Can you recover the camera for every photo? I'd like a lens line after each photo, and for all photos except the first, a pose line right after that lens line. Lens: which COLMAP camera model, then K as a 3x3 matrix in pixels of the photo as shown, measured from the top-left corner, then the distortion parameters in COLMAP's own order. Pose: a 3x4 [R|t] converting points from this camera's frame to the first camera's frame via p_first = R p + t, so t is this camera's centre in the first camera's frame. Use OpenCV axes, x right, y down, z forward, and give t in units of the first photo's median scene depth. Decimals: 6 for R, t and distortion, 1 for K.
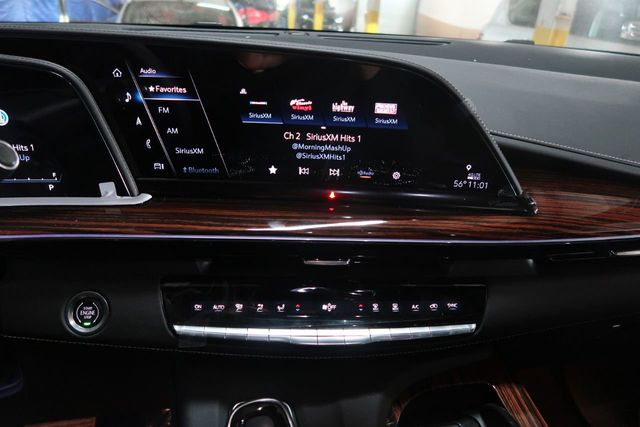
lens RADIAL K [[437.6, 0, 317.5], [0, 437.6, 213.7], [0, 0, 1]] dist [-0.031164, 0.004084]
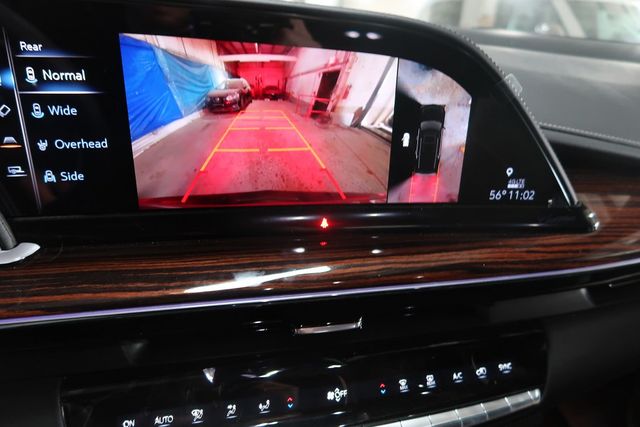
lens RADIAL K [[437.6, 0, 319.0], [0, 437.6, 213.1], [0, 0, 1]] dist [-0.031164, 0.004084]
pose [[0.987176, -0.067985, 0.144436, -0.074865], [0.071061, 0.997340, -0.016234, -0.049335], [-0.142948, 0.026289, 0.989381, 0.338945]]
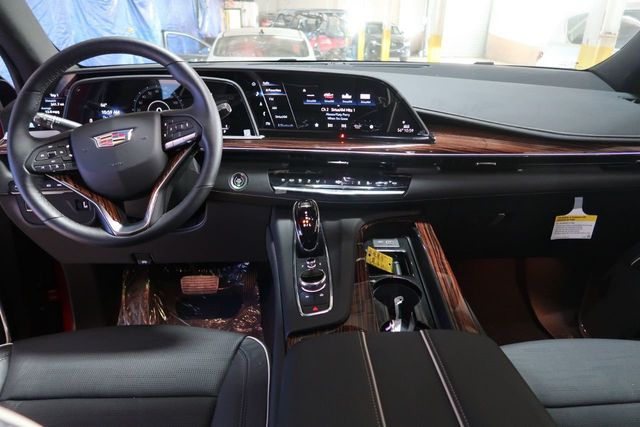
lens RADIAL K [[437.6, 0, 320.7], [0, 437.6, 213.0], [0, 0, 1]] dist [-0.031164, 0.004084]
pose [[0.988657, 0.016631, -0.149270, 0.272725], [-0.024135, 0.998526, -0.048605, 0.479918], [0.148242, 0.051656, 0.987601, -1.251446]]
